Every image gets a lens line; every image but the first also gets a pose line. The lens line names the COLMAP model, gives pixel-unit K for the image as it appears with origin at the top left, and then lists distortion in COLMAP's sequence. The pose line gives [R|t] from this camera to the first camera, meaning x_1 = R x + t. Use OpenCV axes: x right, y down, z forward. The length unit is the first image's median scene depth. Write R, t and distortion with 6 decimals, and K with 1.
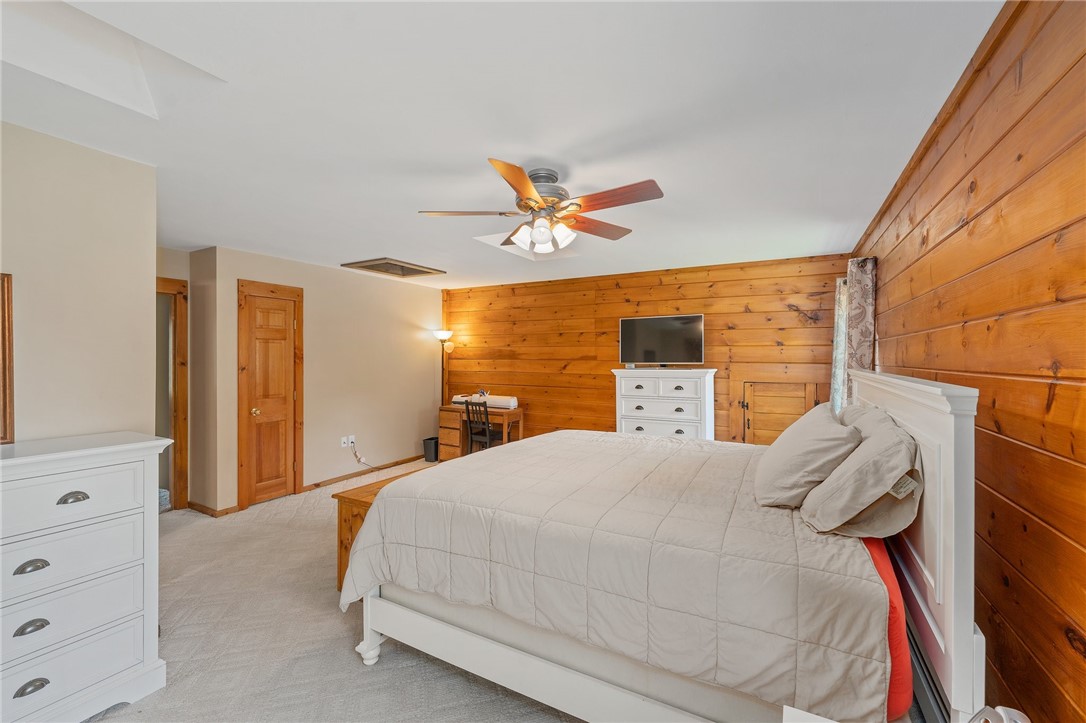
lens RADIAL K [[455.6, 0, 542.4], [0, 455.6, 359.1], [0, 0, 1]] dist [-0.001945, -0.001049]
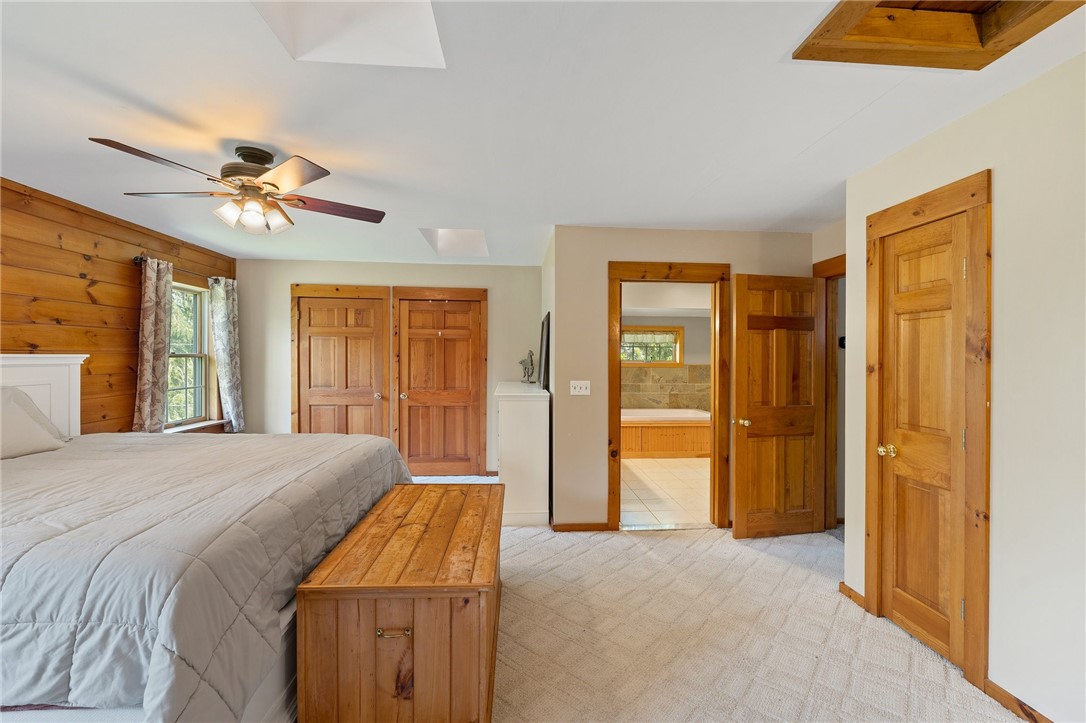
lens RADIAL K [[455.6, 0, 543.0], [0, 455.6, 358.8], [0, 0, 1]] dist [-0.001945, -0.001049]
pose [[-0.842266, 0.004694, -0.539042, 0.003044], [-0.002141, 0.999925, 0.012052, 0.002157], [0.539058, 0.011306, -0.842193, 1.196859]]
